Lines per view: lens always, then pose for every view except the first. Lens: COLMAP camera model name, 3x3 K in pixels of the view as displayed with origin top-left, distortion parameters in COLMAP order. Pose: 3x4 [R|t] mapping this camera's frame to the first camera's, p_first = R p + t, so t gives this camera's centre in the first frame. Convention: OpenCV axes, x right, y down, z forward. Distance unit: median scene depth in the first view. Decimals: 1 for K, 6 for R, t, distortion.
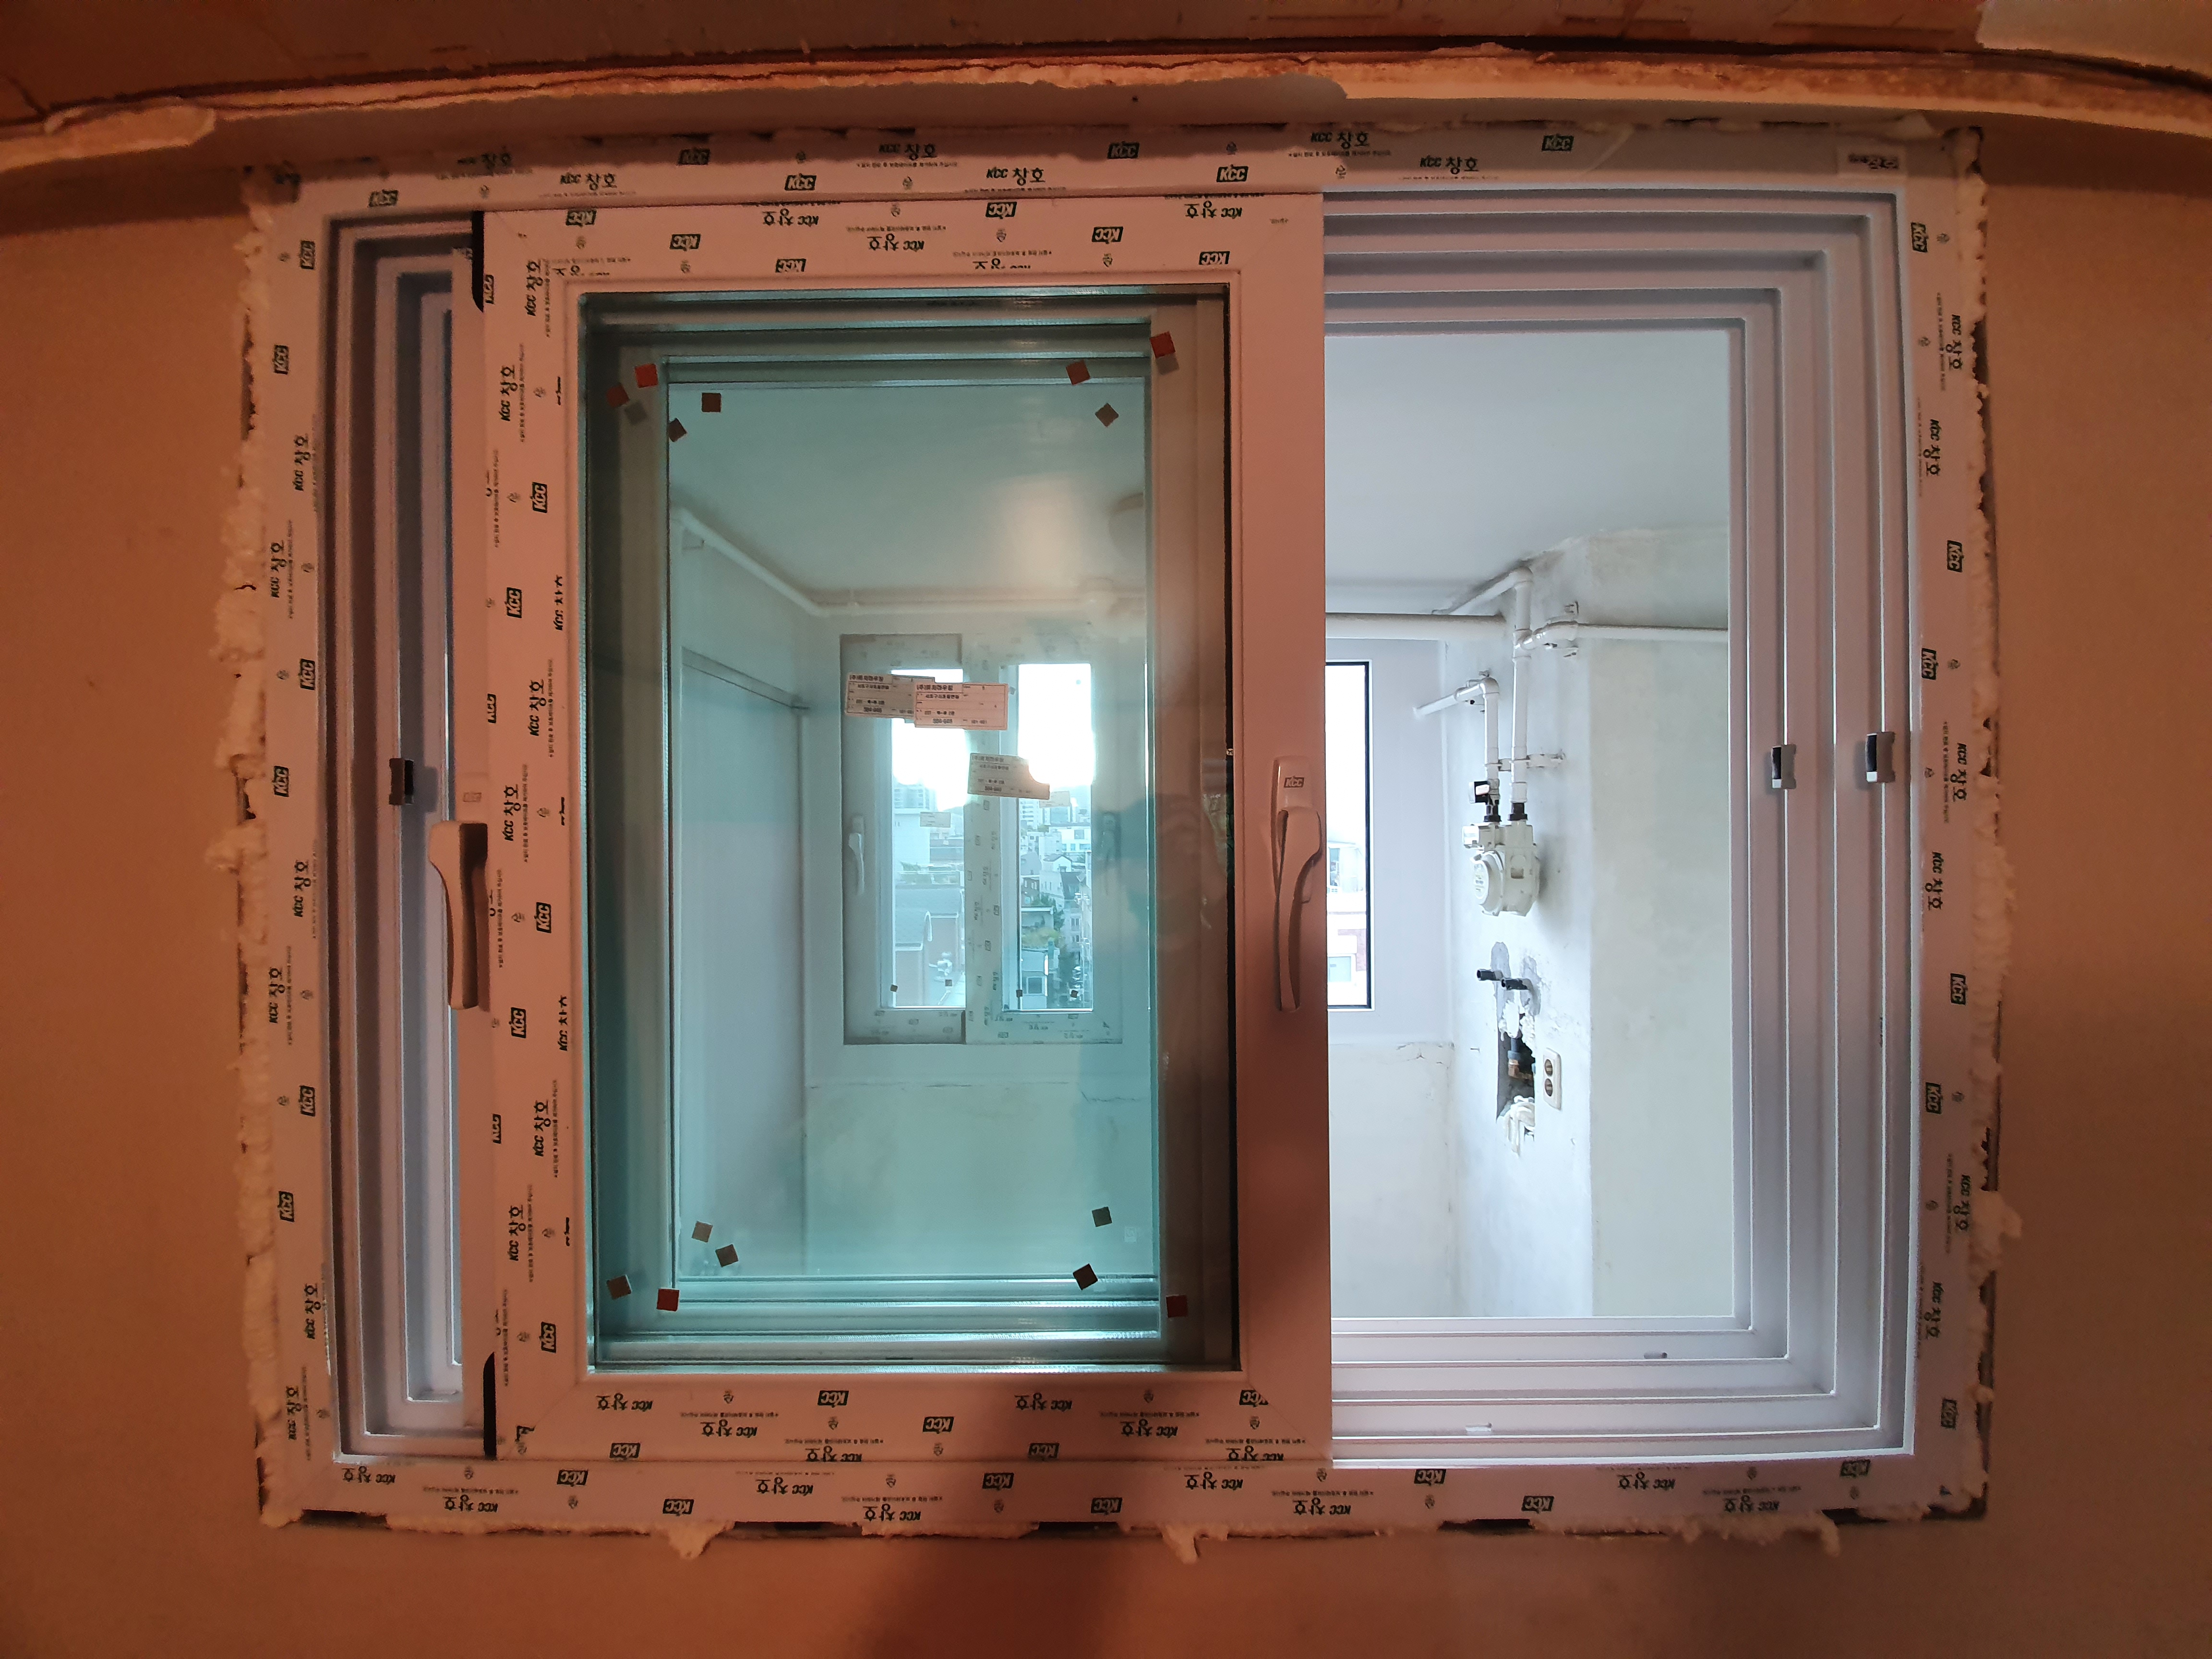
lens RADIAL K [[928.1, 0, 1106.0], [0, 928.1, 829.5], [0, 0, 1]] dist [-0.010723, -0.000067]
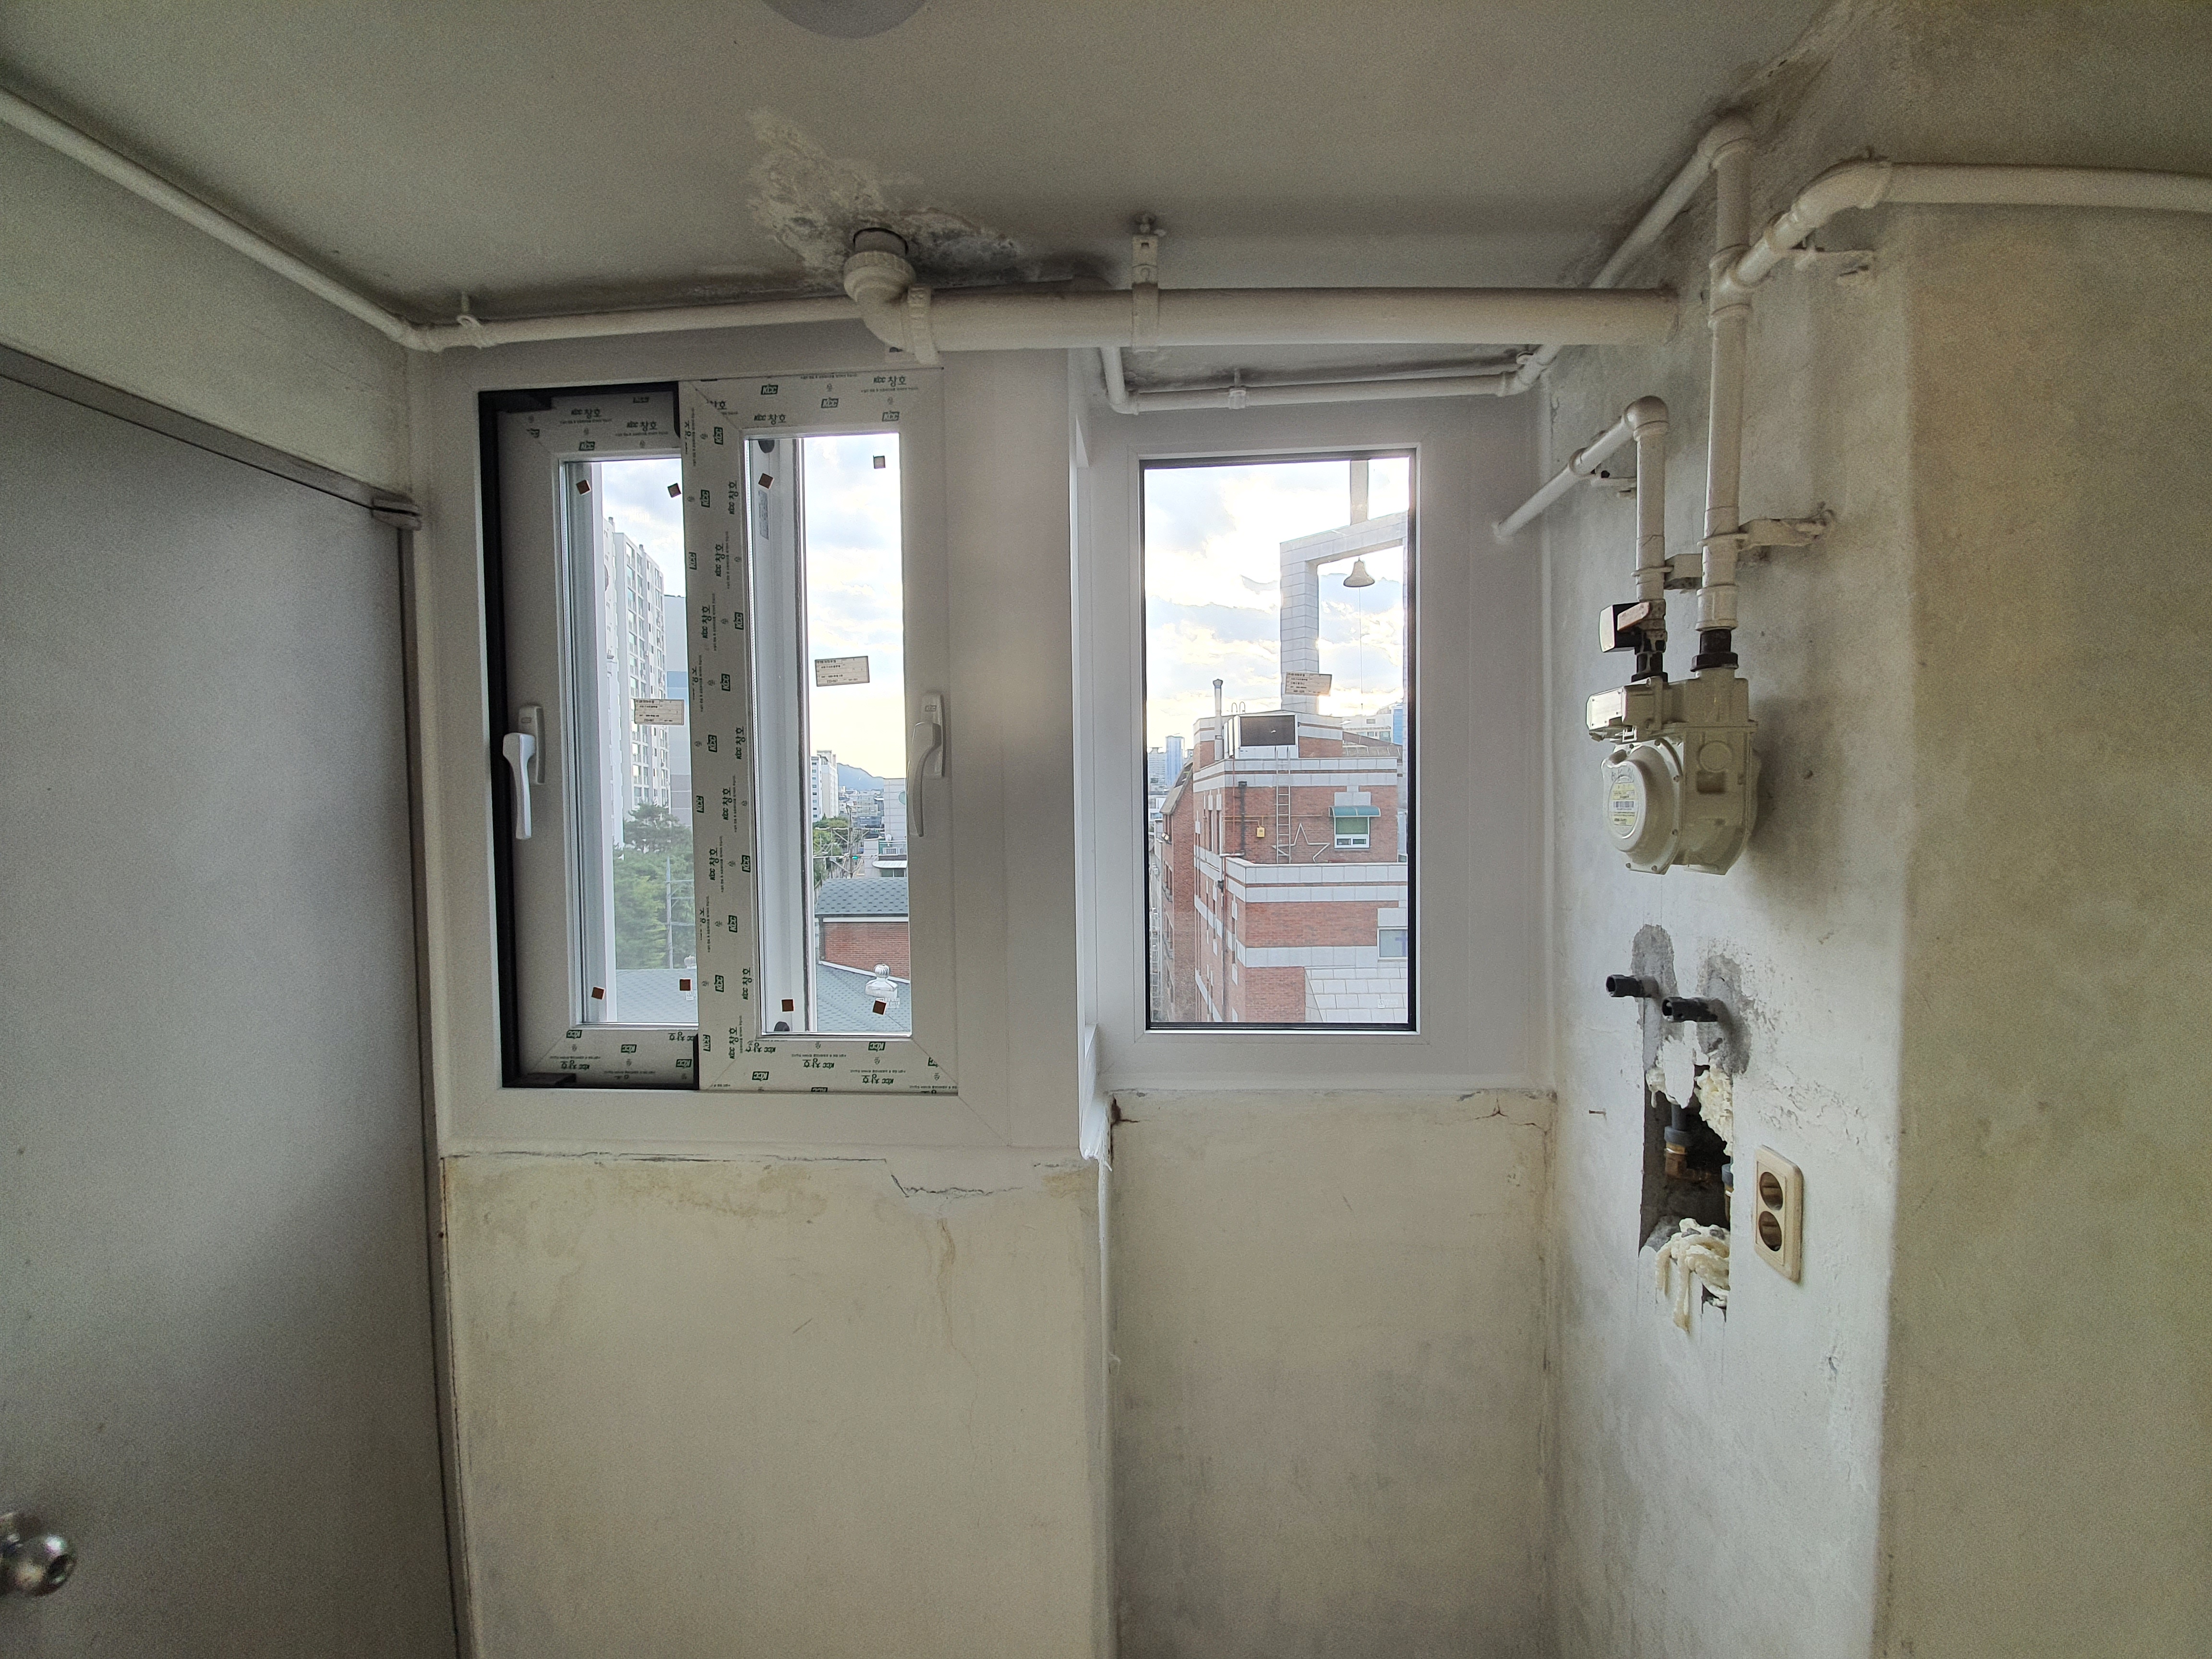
lens RADIAL K [[928.1, 0, 1106.0], [0, 928.1, 829.5], [0, 0, 1]] dist [-0.010723, -0.000067]
pose [[0.996687, -0.000278, -0.081329, 0.165468], [0.002933, 0.999466, 0.032533, 0.051722], [0.081277, -0.032664, 0.996156, 0.476470]]
